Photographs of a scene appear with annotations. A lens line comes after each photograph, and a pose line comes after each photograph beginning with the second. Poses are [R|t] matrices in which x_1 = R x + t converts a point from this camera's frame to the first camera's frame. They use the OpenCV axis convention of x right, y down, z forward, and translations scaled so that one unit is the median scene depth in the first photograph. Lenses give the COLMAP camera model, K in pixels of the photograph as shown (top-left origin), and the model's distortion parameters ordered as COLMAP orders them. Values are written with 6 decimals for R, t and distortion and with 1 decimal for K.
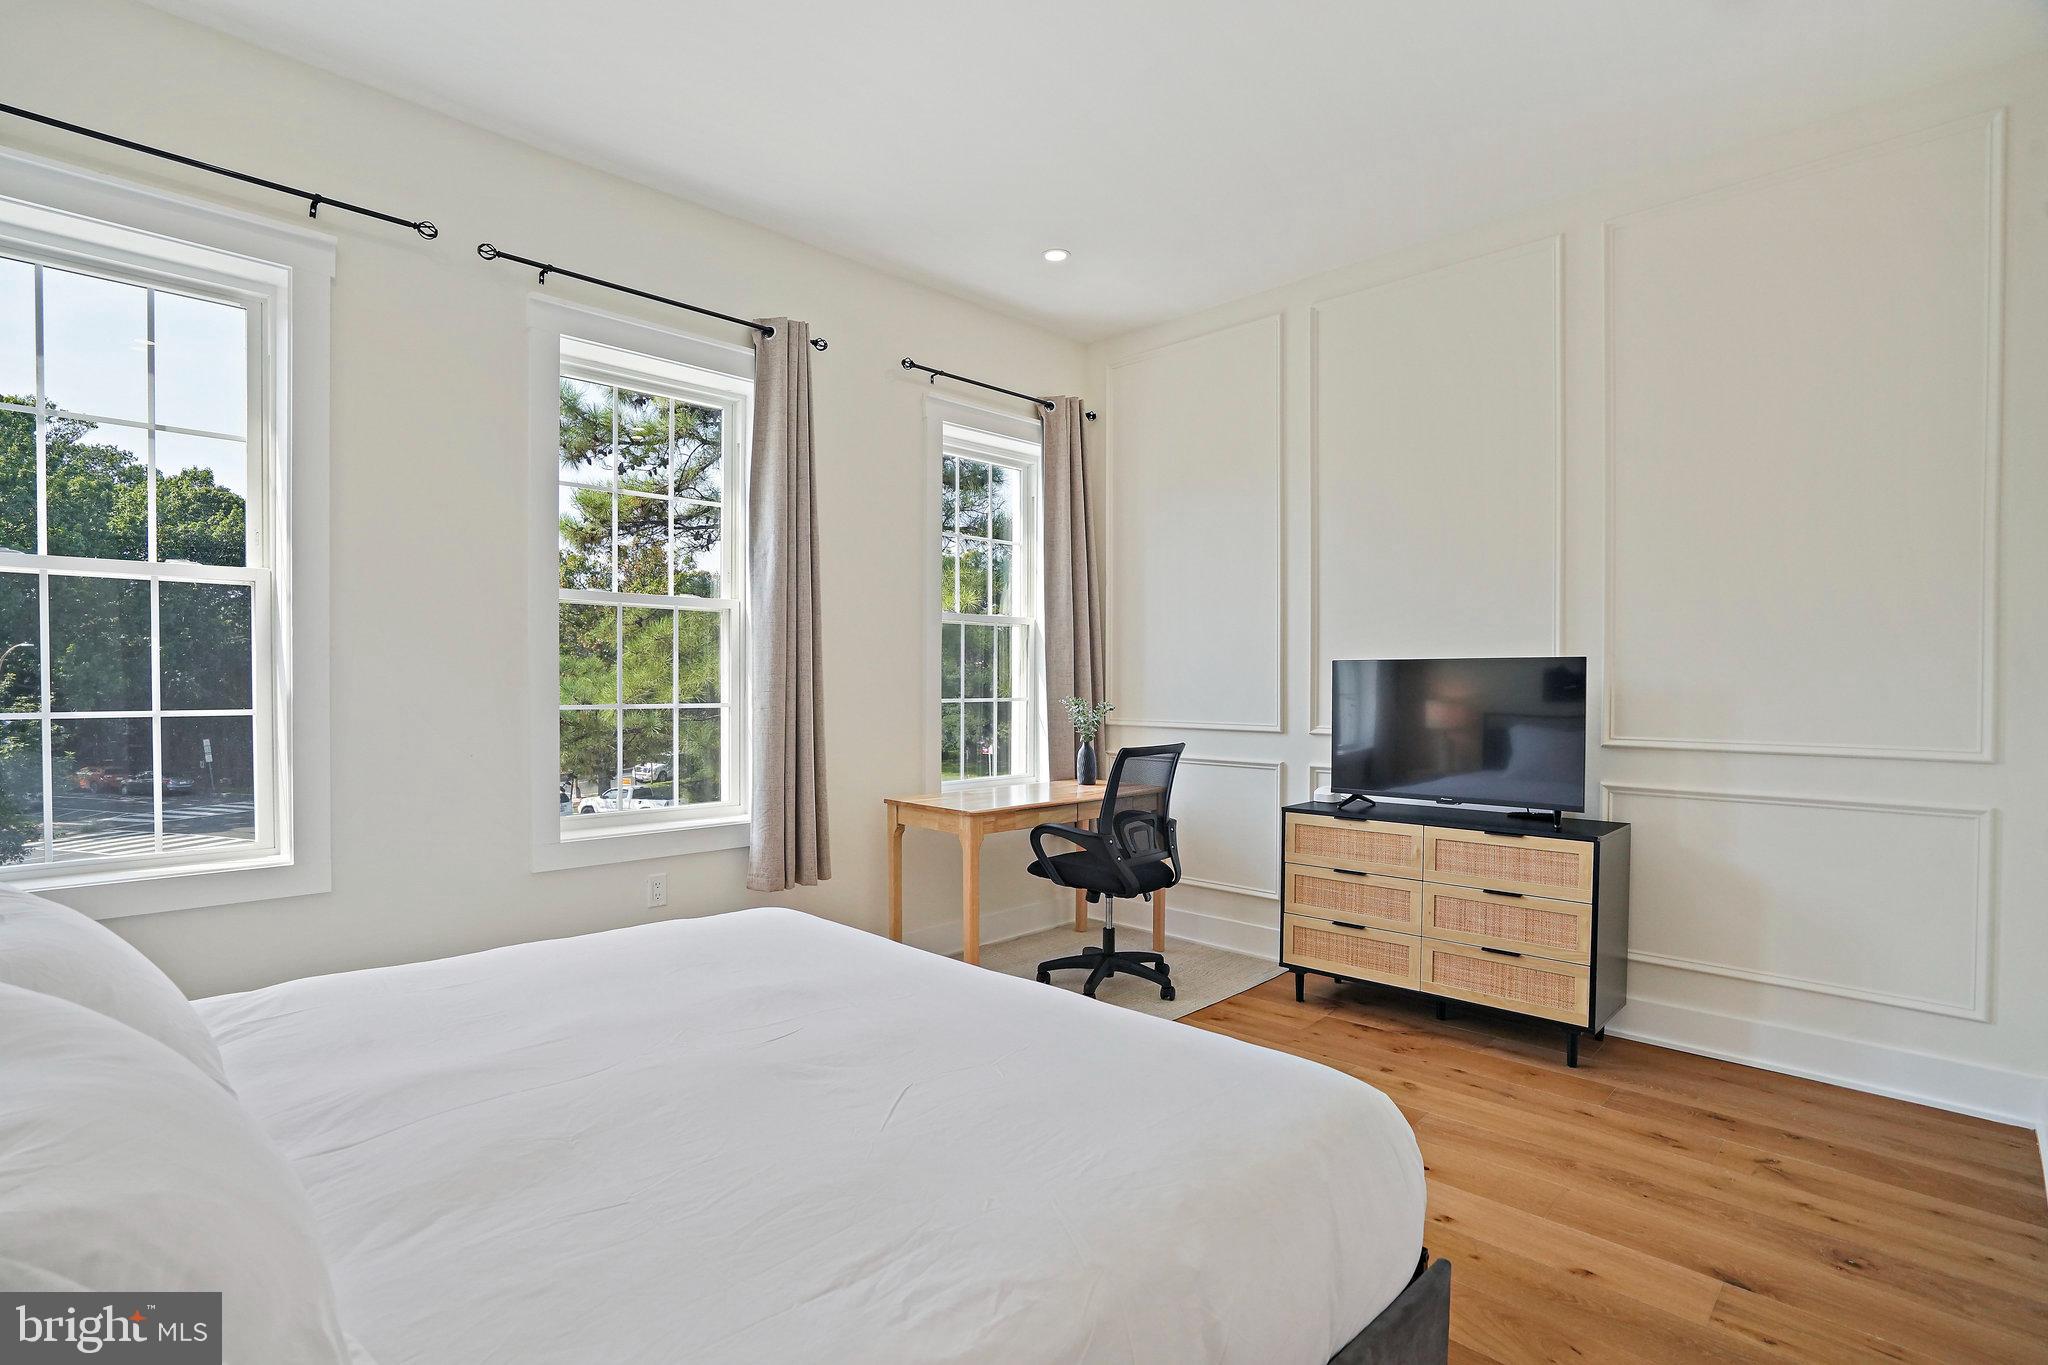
lens RADIAL K [[982.2, 0, 1028.1], [0, 982.2, 681.4], [0, 0, 1]] dist [-0.002999, 0.002963]
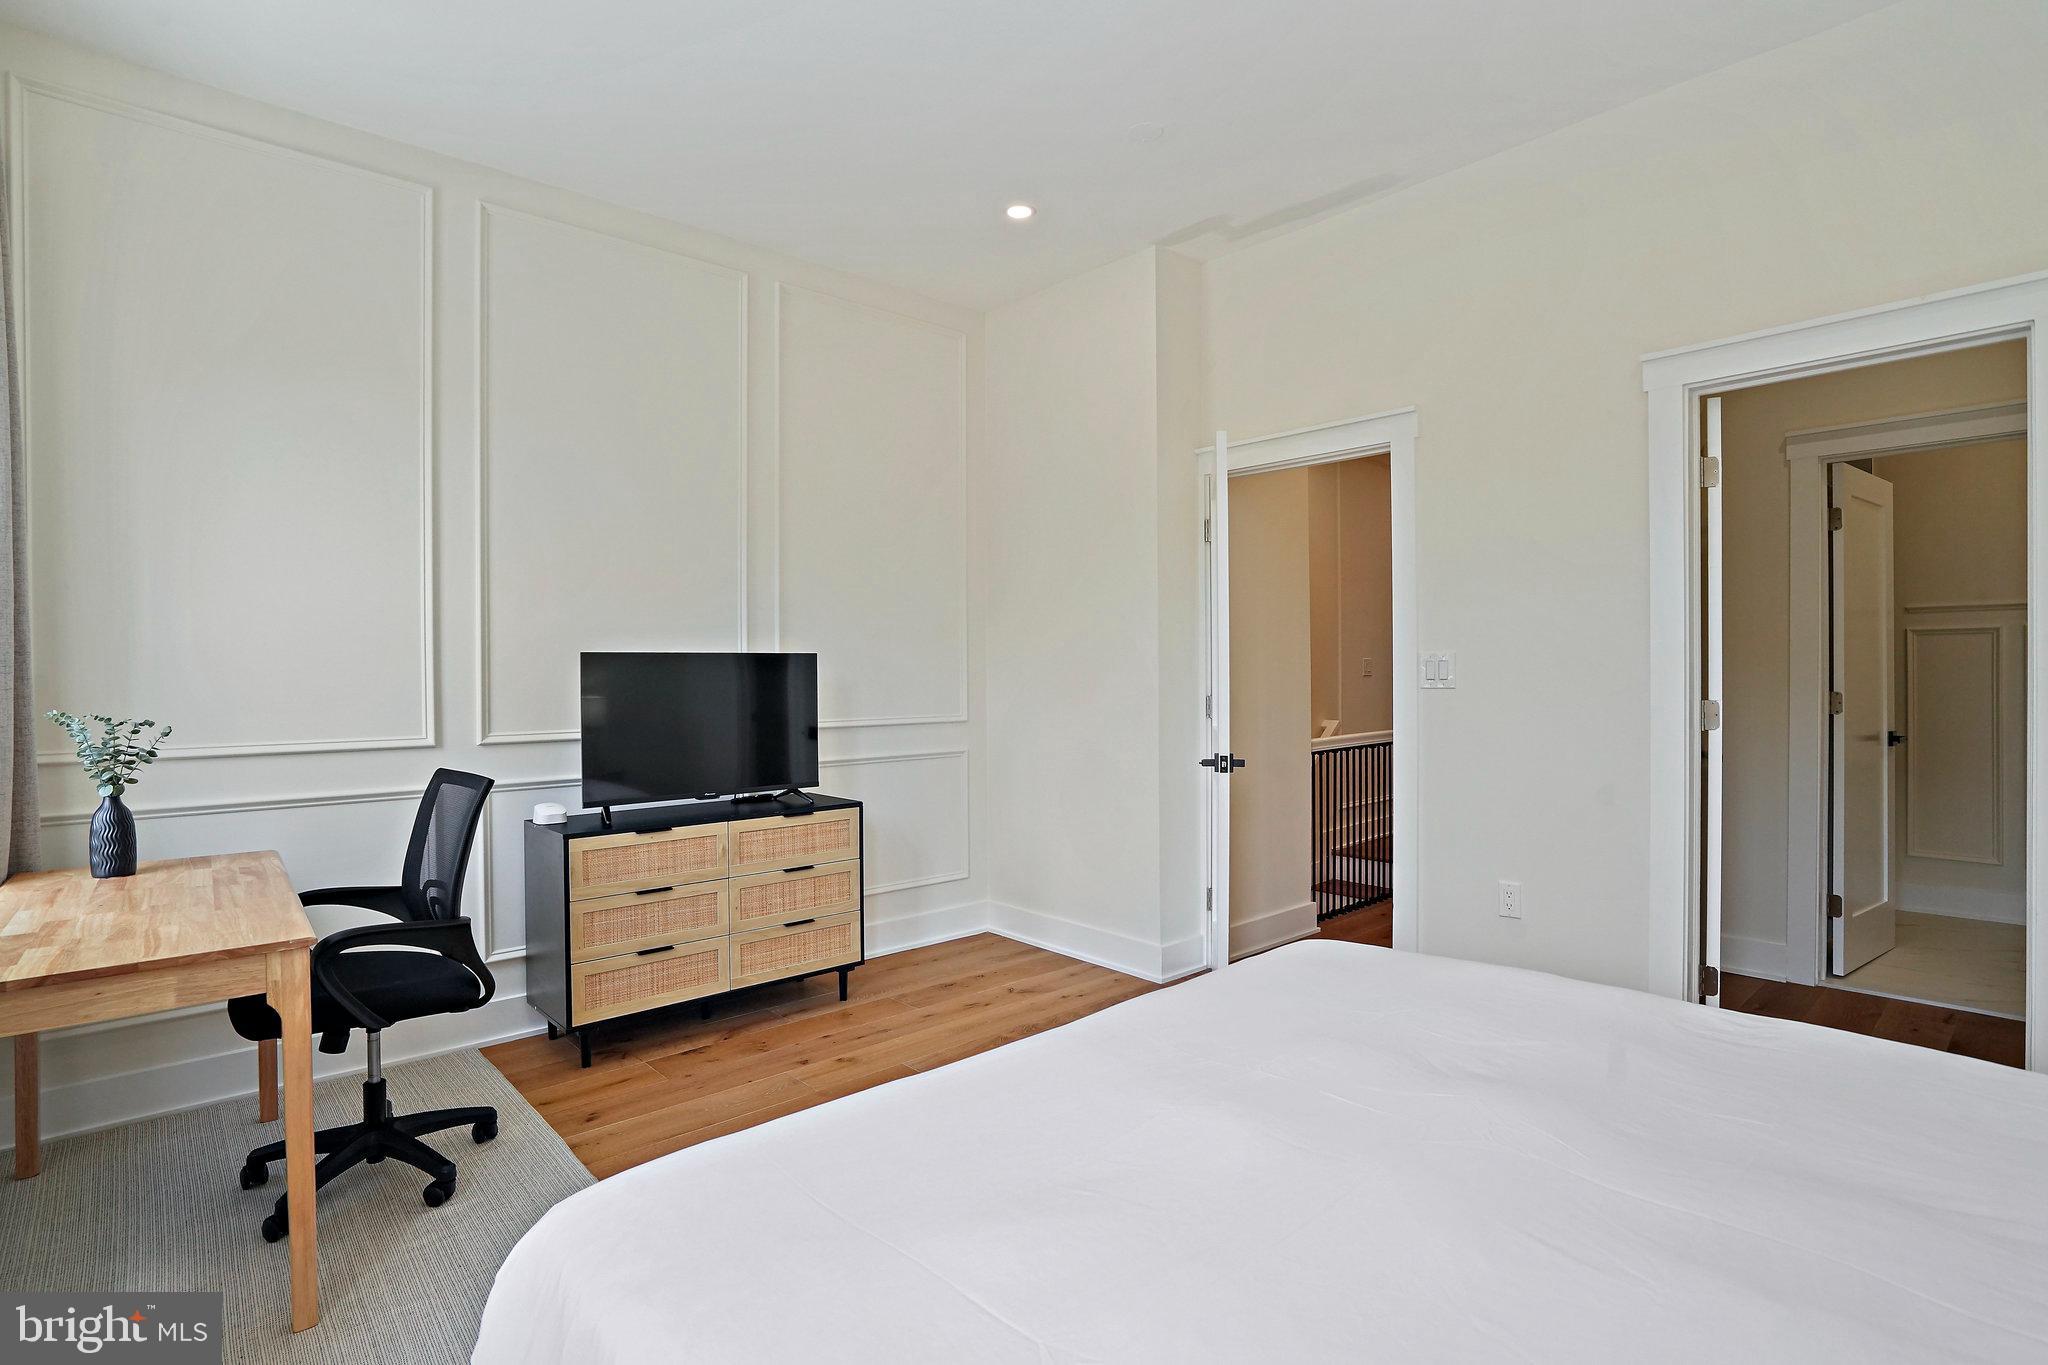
lens RADIAL K [[982.2, 0, 1028.3], [0, 982.2, 680.5], [0, 0, 1]] dist [-0.002999, 0.002963]
pose [[0.102887, -0.008731, 0.994655, -0.561475], [0.010024, 0.999920, 0.007740, 0.001212], [-0.994642, 0.009174, 0.102967, 0.618273]]
